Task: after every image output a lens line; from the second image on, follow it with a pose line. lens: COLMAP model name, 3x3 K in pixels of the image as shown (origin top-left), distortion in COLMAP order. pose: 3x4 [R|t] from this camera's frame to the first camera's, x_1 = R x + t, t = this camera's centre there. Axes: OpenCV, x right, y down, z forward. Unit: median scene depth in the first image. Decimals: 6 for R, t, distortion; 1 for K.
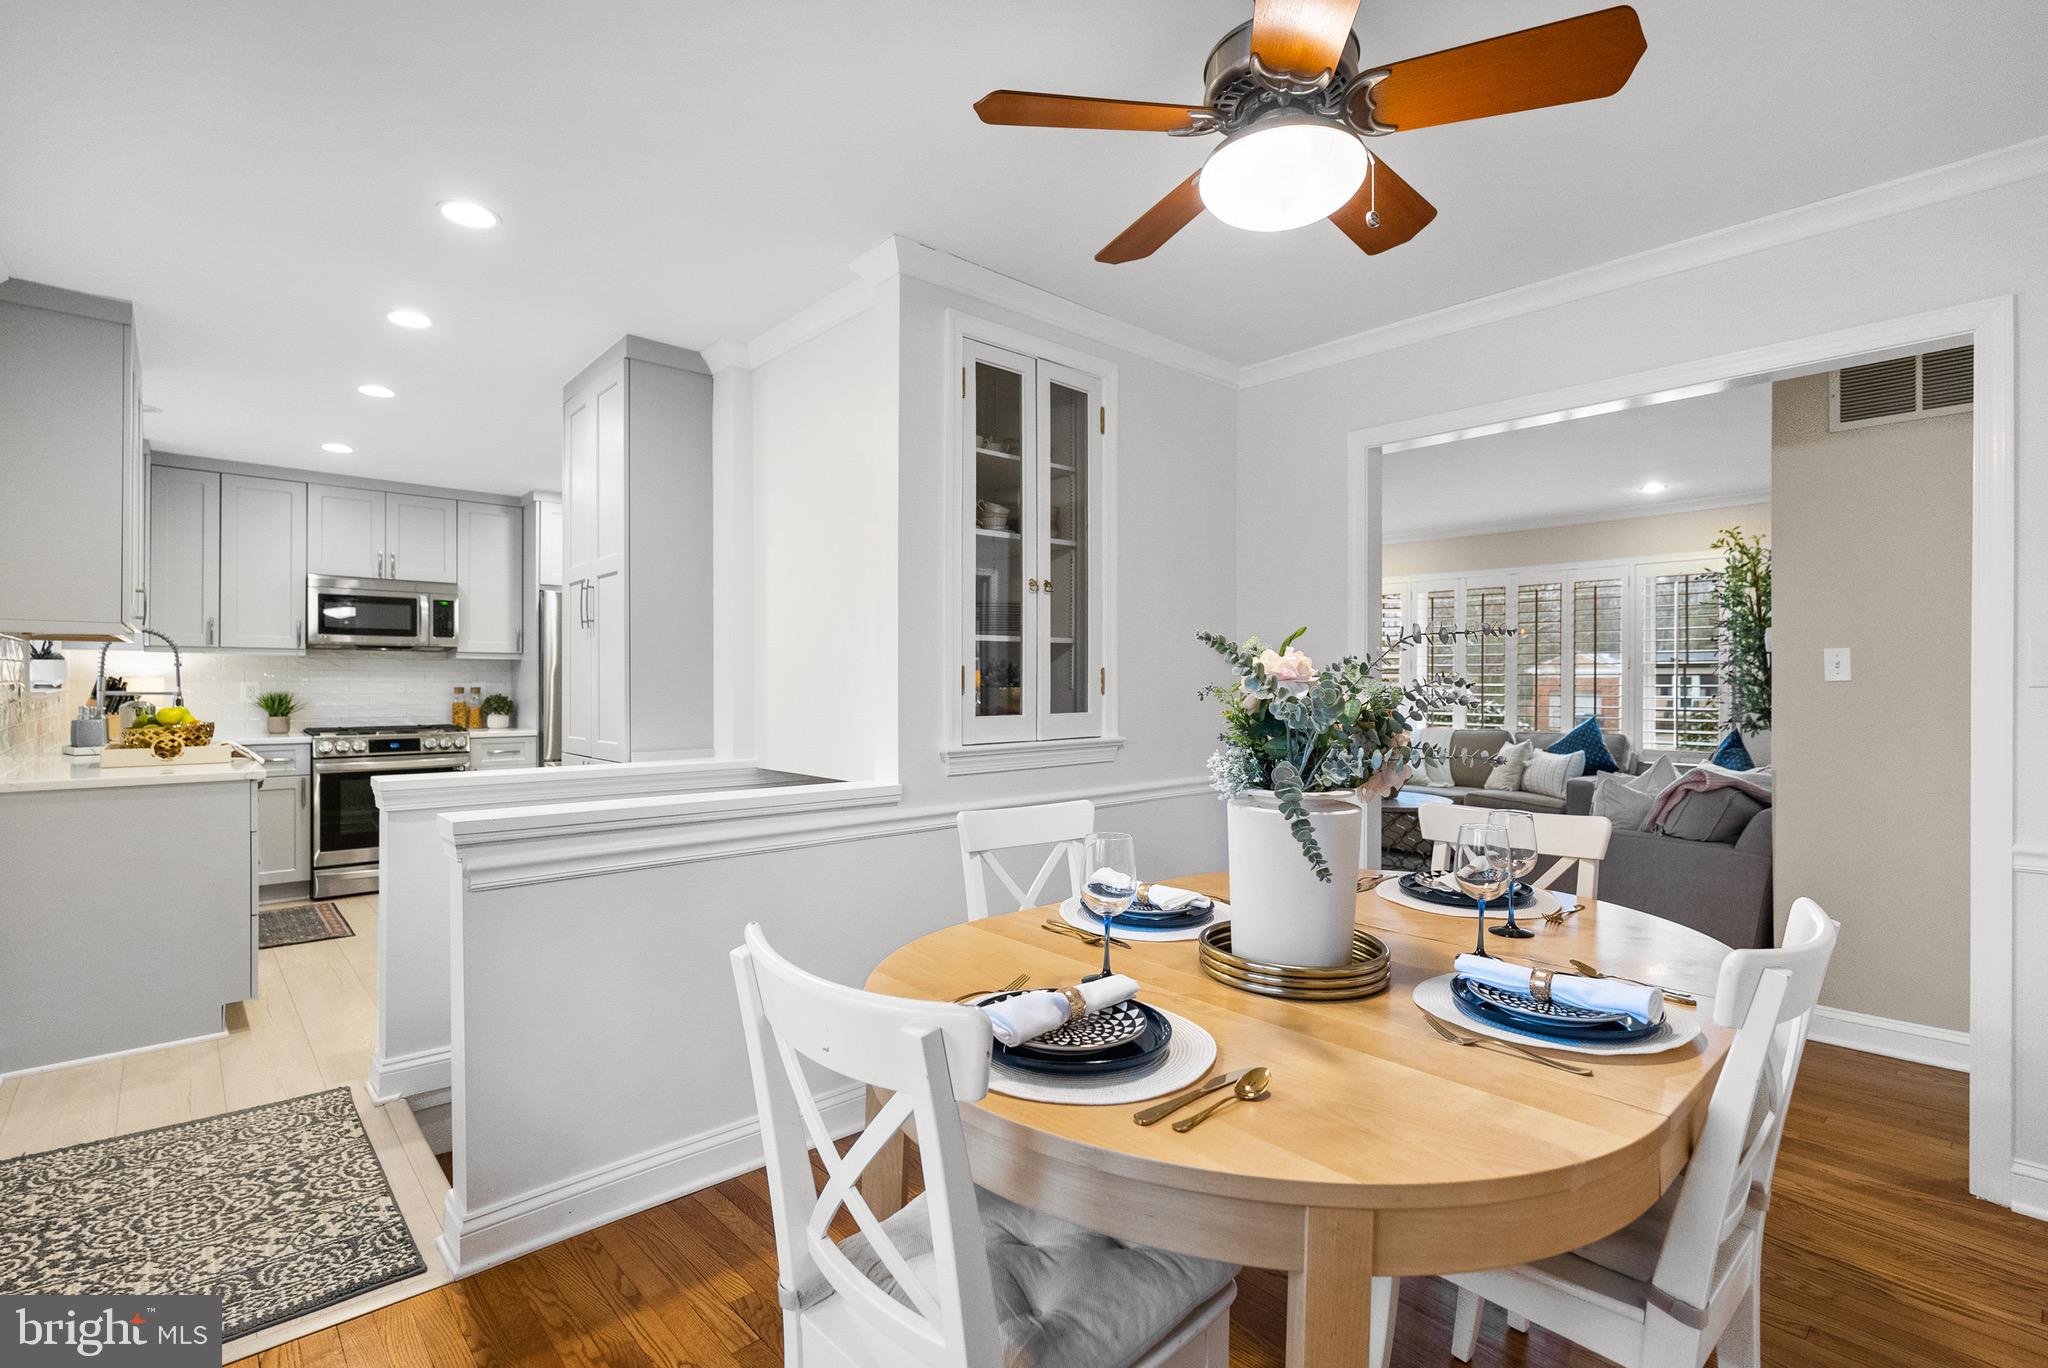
lens RADIAL K [[934.1, 0, 1022.1], [0, 934.1, 682.4], [0, 0, 1]] dist [-0.003322, -0.000825]
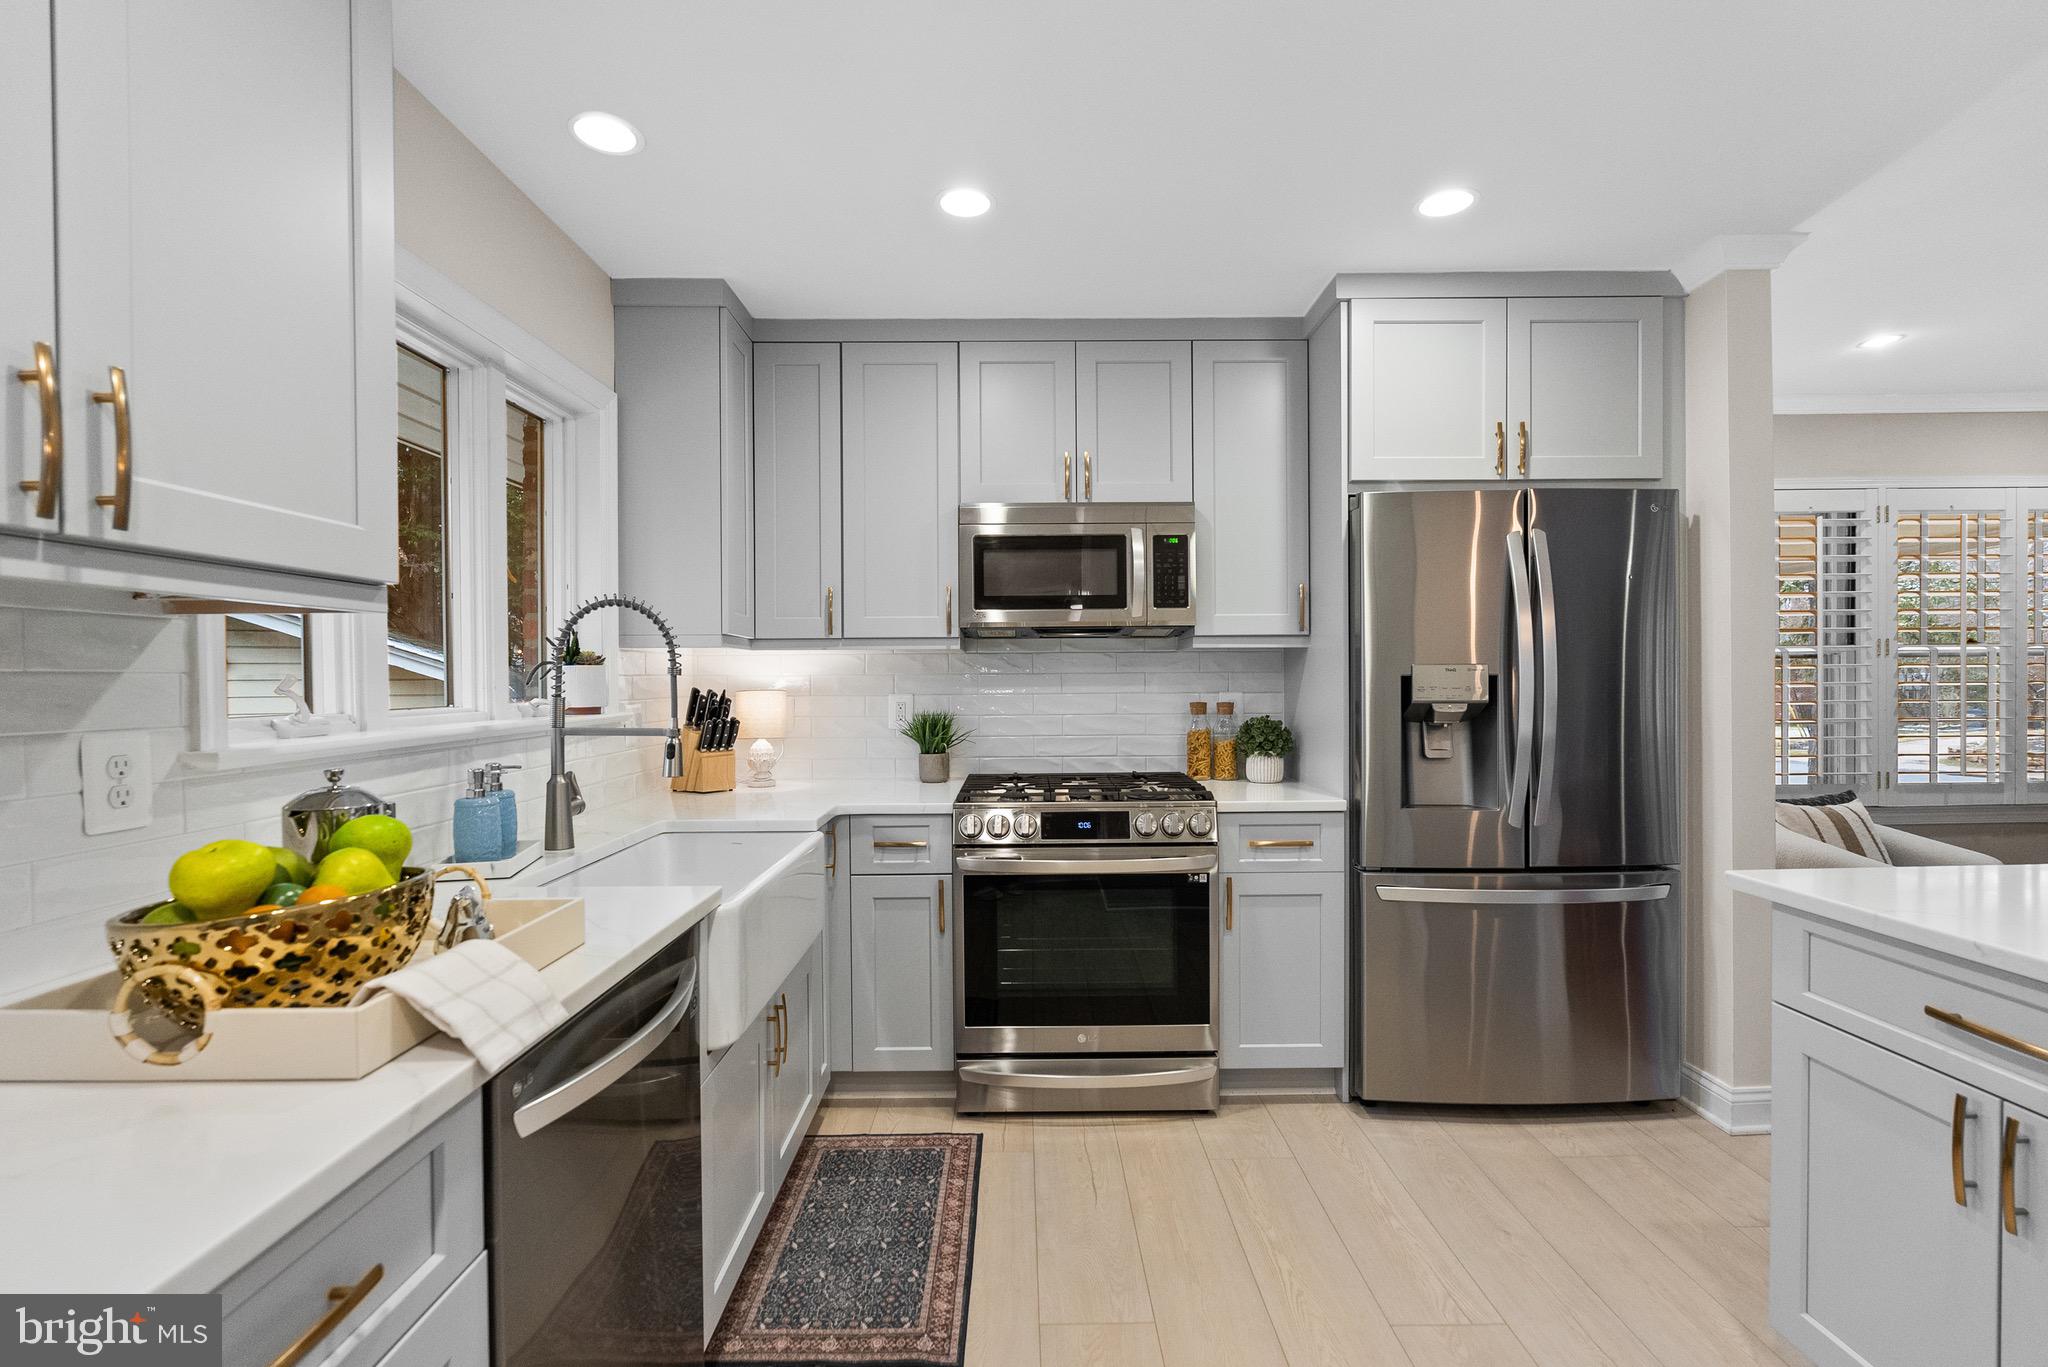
lens RADIAL K [[920.8, 0, 1025.5], [0, 920.8, 689.4], [0, 0, 1]] dist [-0.002233, 0.000337]
pose [[0.744353, 0.000521, -0.667786, -0.361189], [0.008908, 0.999903, 0.010710, -0.010028], [0.667727, -0.013921, 0.744276, 0.601710]]
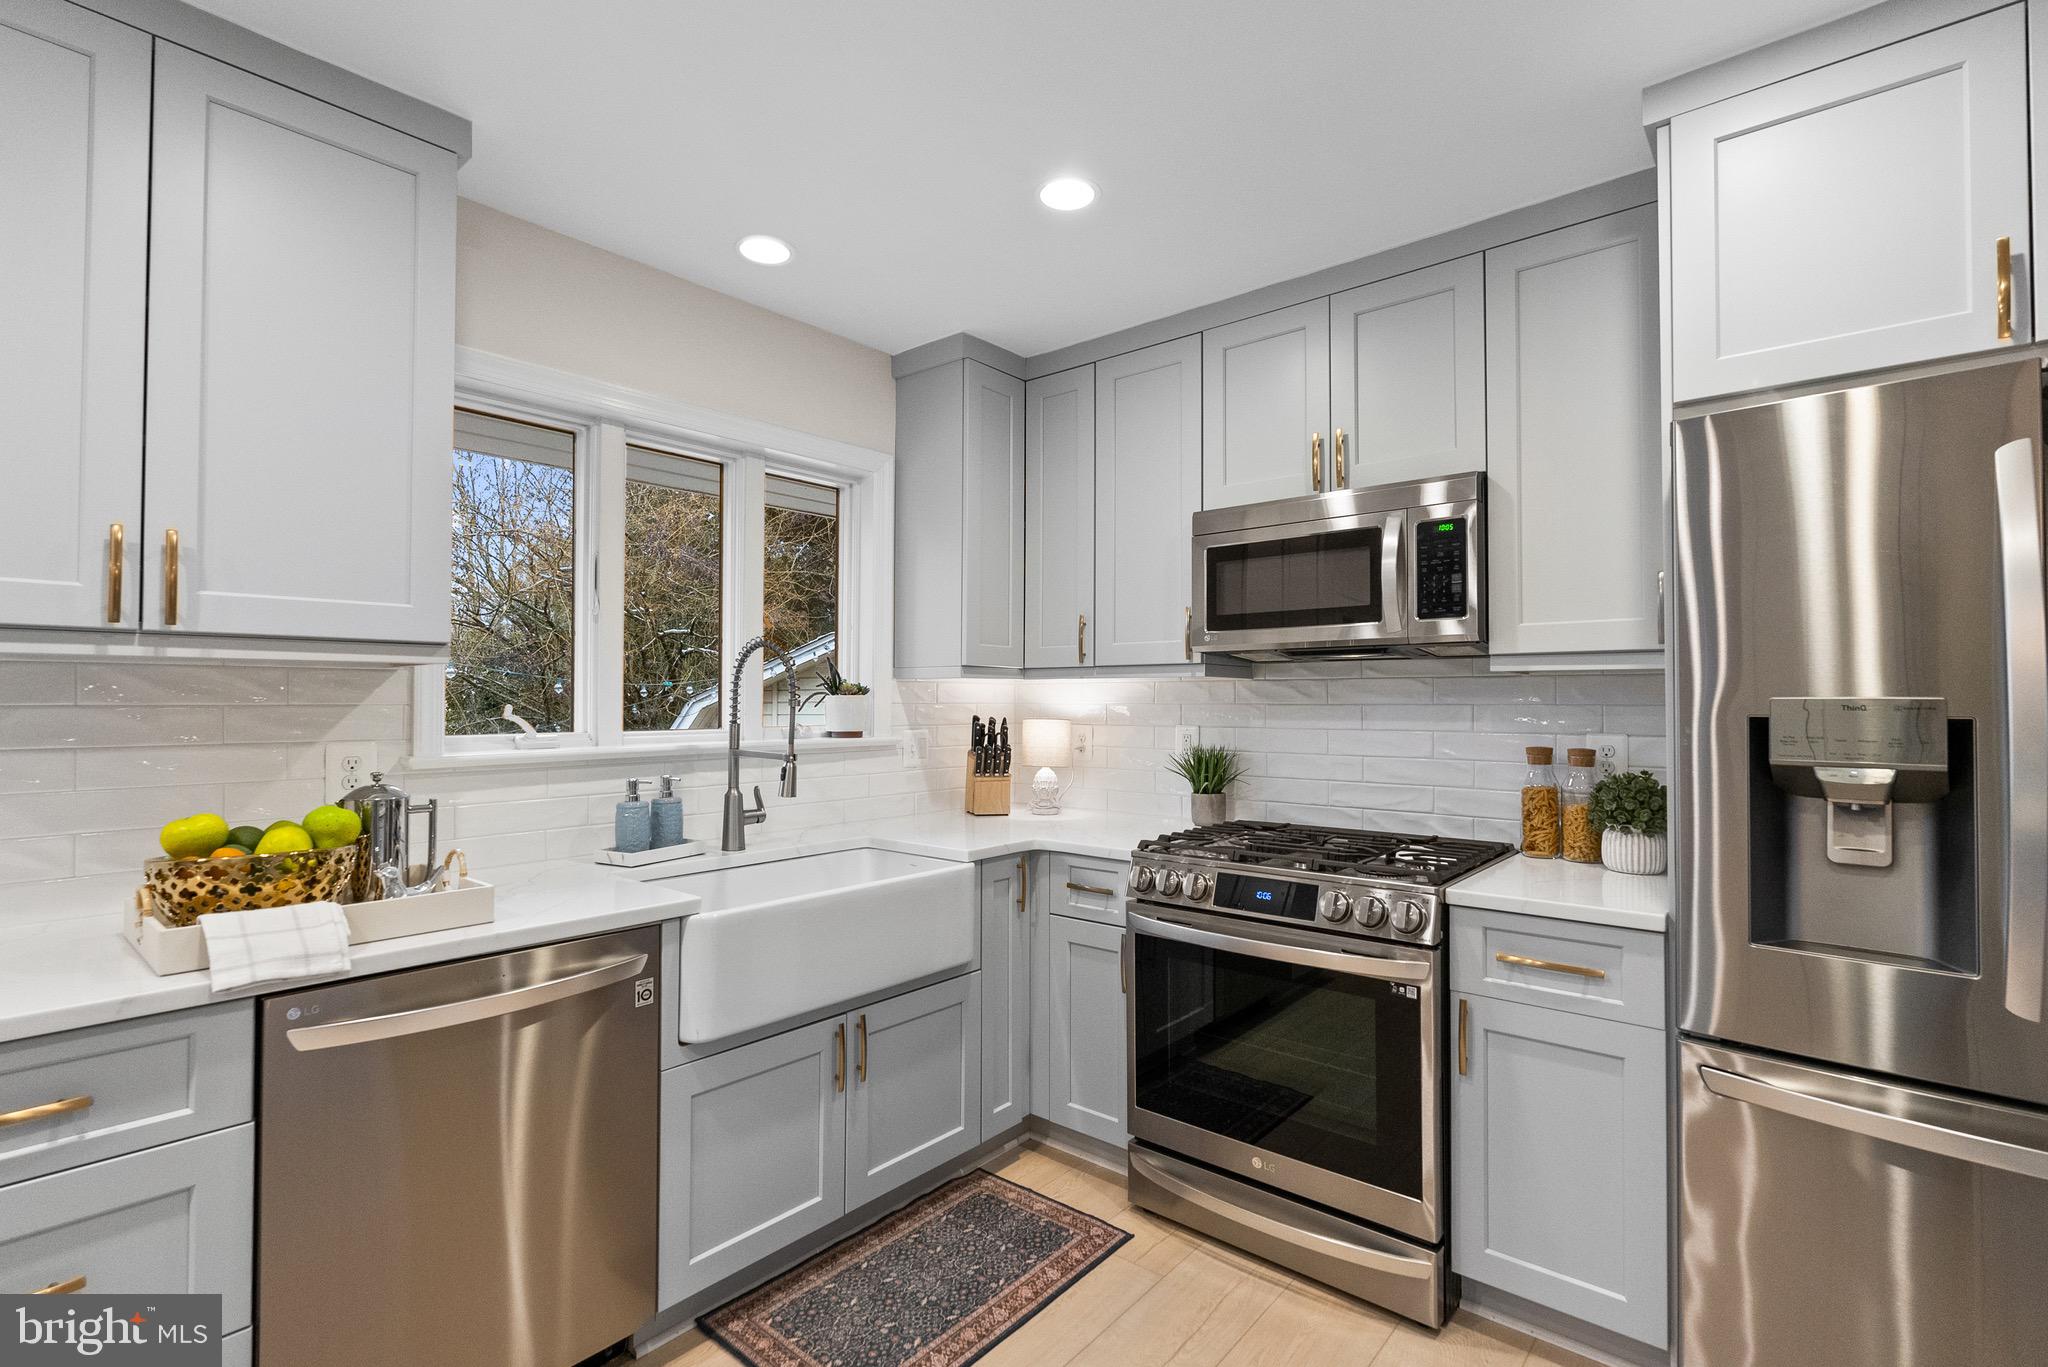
lens RADIAL K [[942.1, 0, 1027.5], [0, 942.1, 682.6], [0, 0, 1]] dist [-0.003655, 0.000202]
pose [[0.132795, -0.022103, -0.990897, -0.279197], [-0.000177, 0.999751, -0.022324, -0.014250], [0.991143, 0.003140, 0.132758, 0.827629]]
